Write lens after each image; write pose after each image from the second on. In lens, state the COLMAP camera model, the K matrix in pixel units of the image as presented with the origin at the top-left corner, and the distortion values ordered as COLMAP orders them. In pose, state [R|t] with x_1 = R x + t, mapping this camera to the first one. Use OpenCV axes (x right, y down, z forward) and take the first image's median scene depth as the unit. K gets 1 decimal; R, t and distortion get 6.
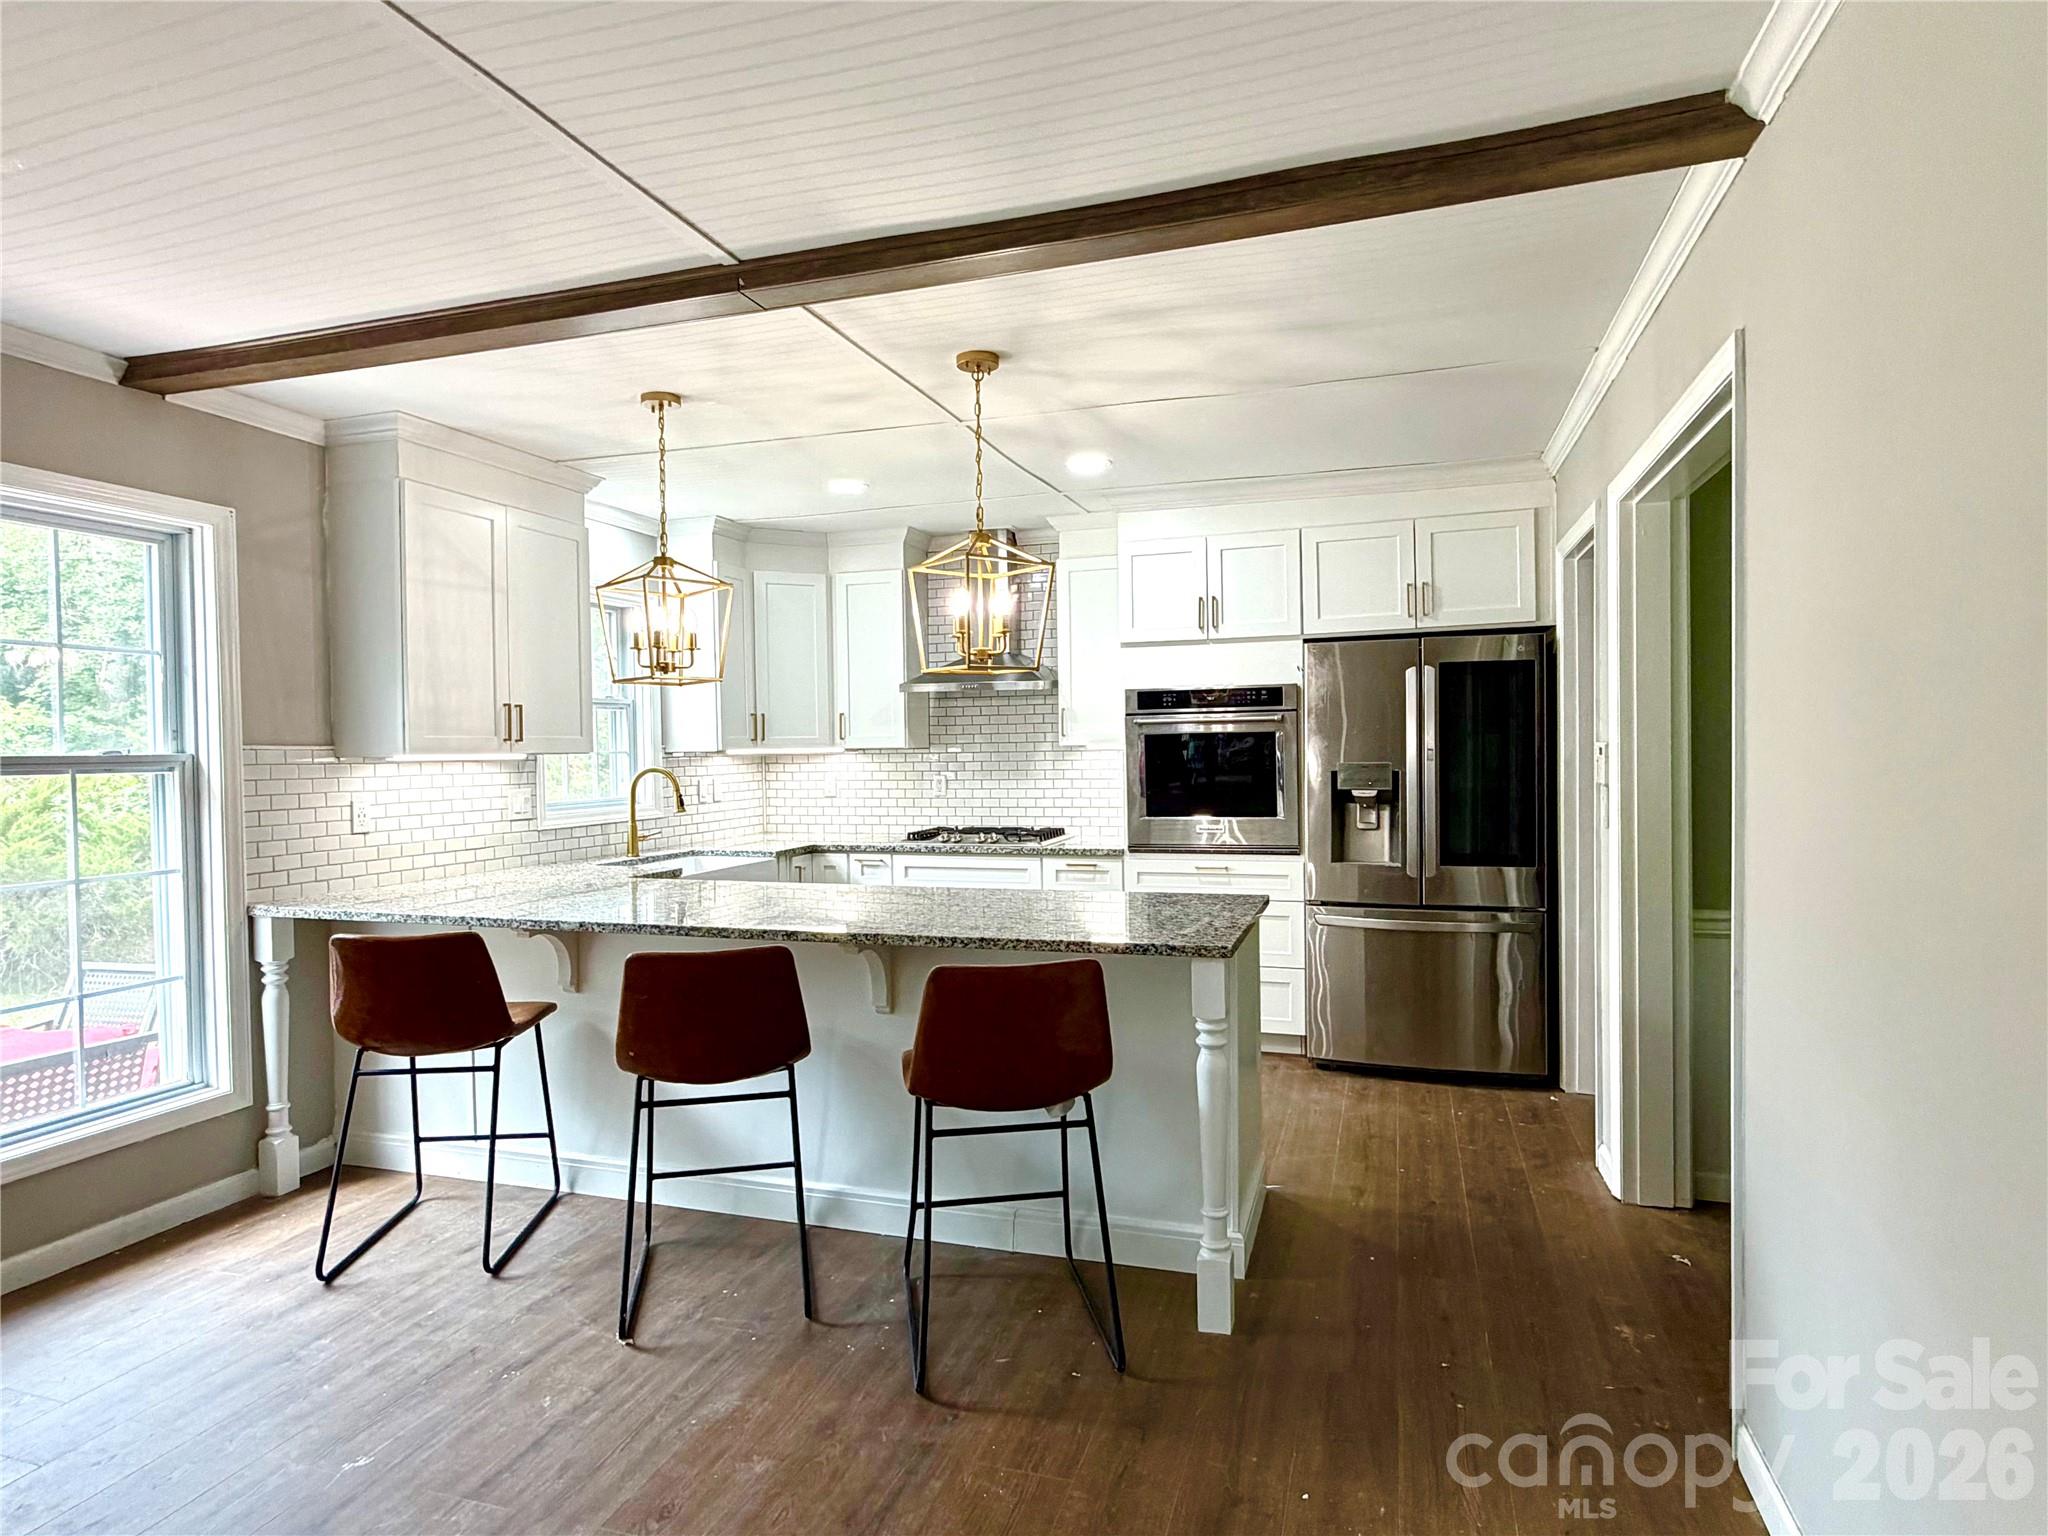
lens RADIAL K [[1145.6, 0, 1024.0], [0, 1145.6, 768.0], [0, 0, 1]] dist [-0.002536, -0.000941]
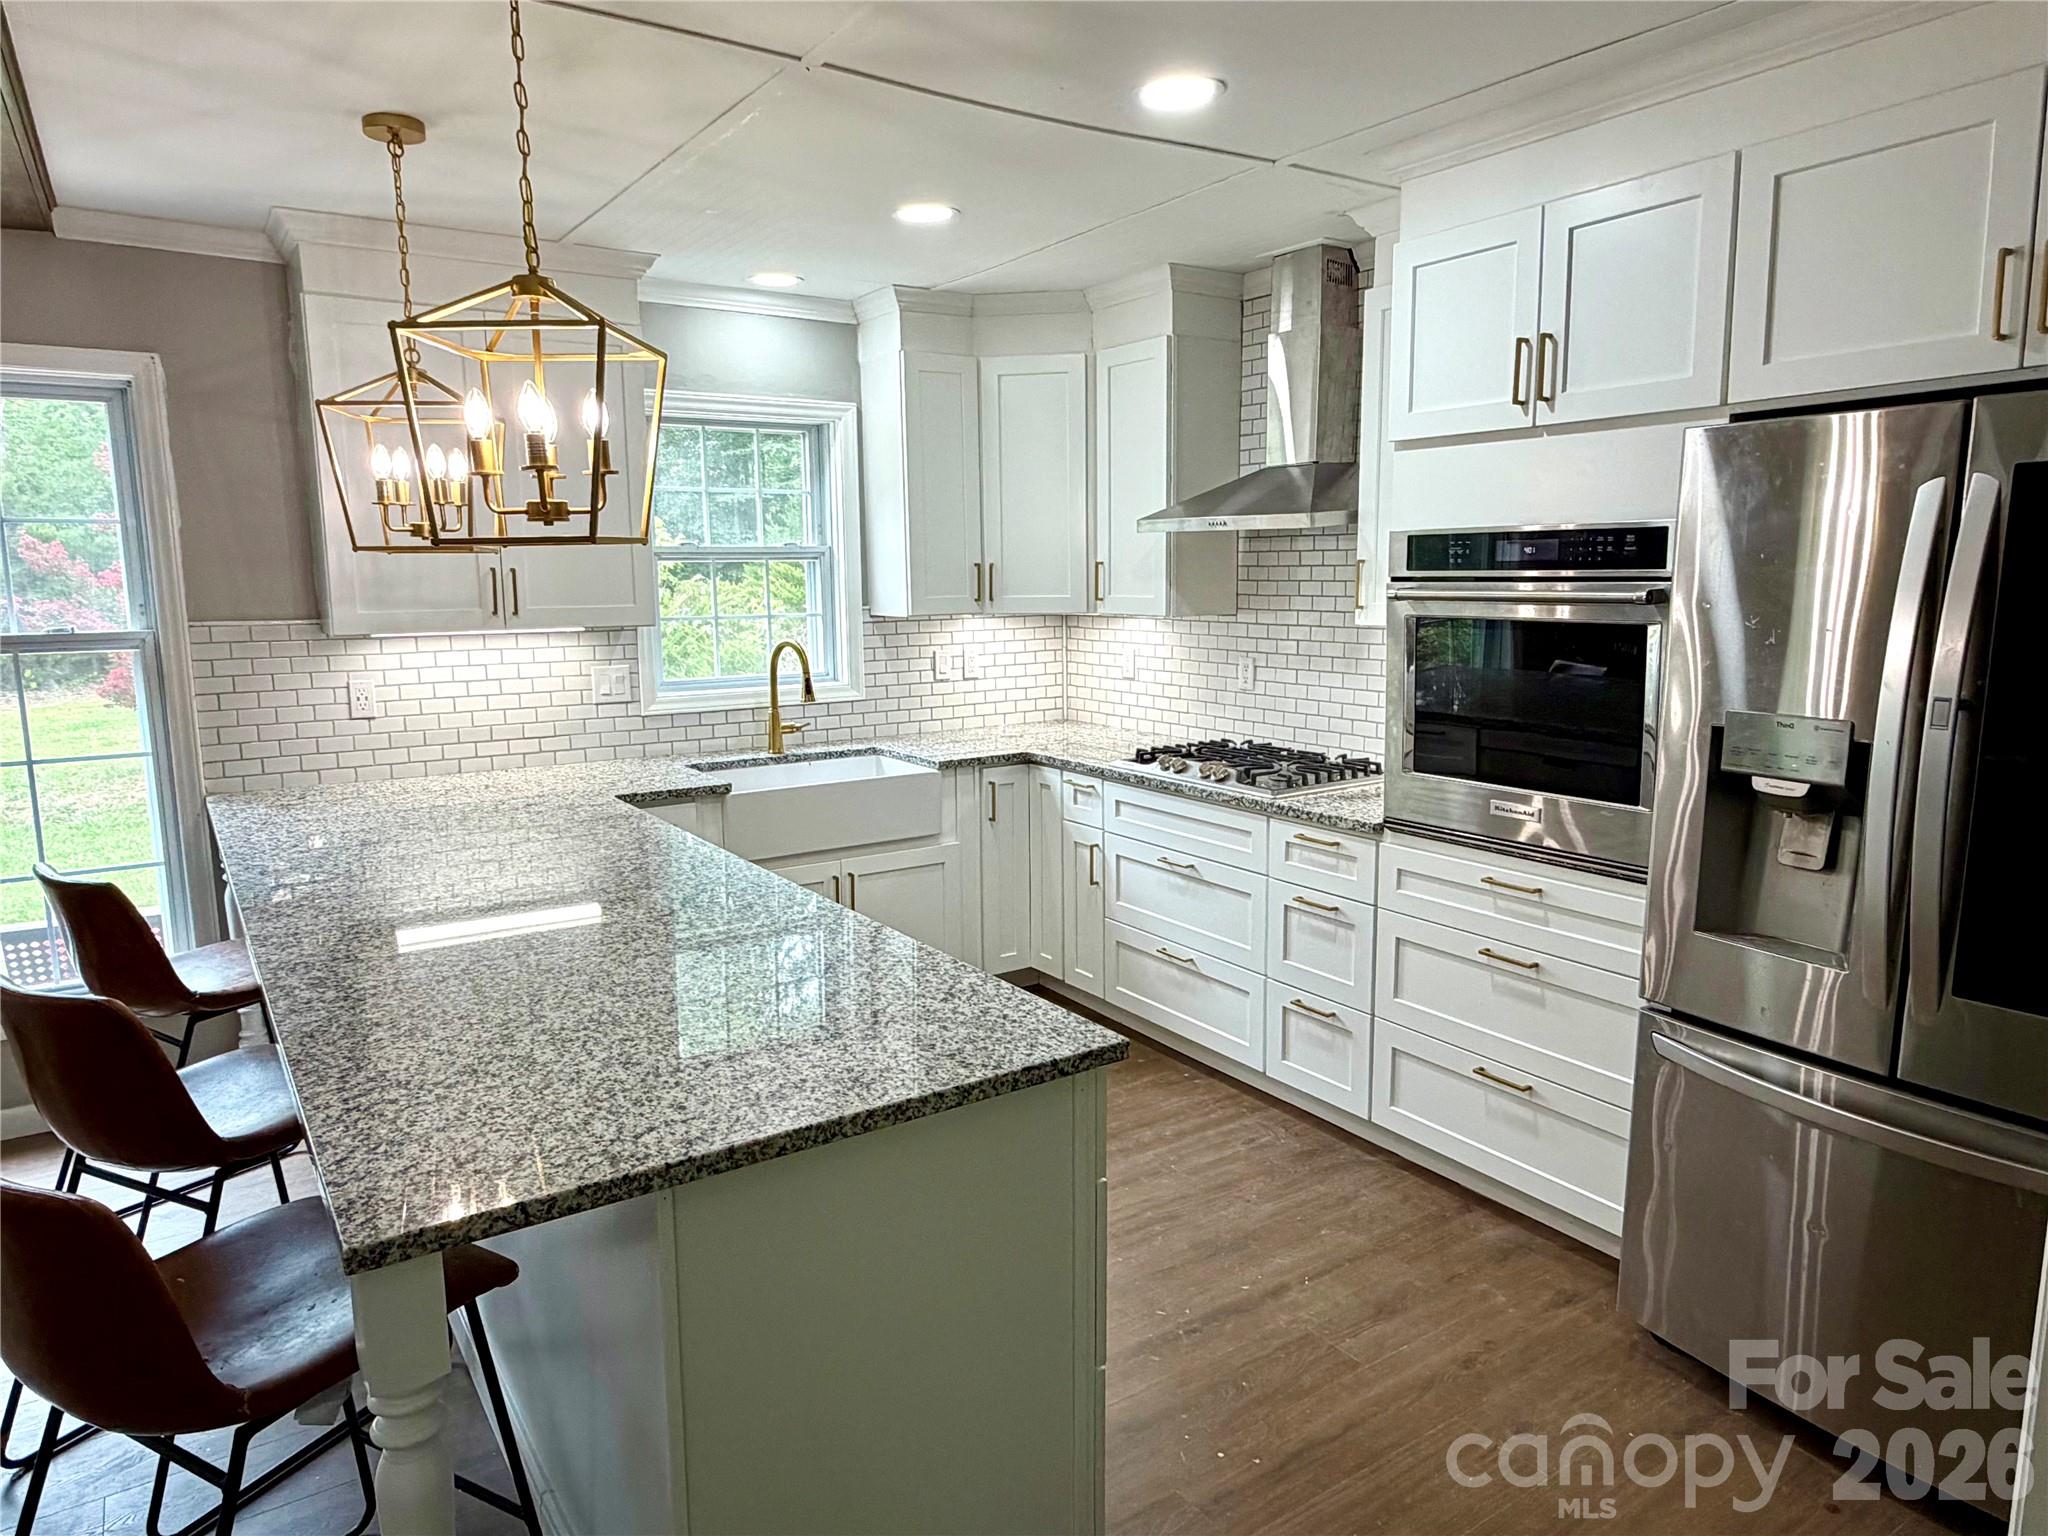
lens RADIAL K [[1278.4, 0, 1024.0], [0, 1278.4, 768.0], [0, 0, 1]] dist [-0.002509, 0.000477]
pose [[0.786440, 0.103696, -0.608900, 0.334920], [-0.014076, 0.988560, 0.150171, -0.047507], [0.617506, -0.109530, 0.778903, 0.428132]]
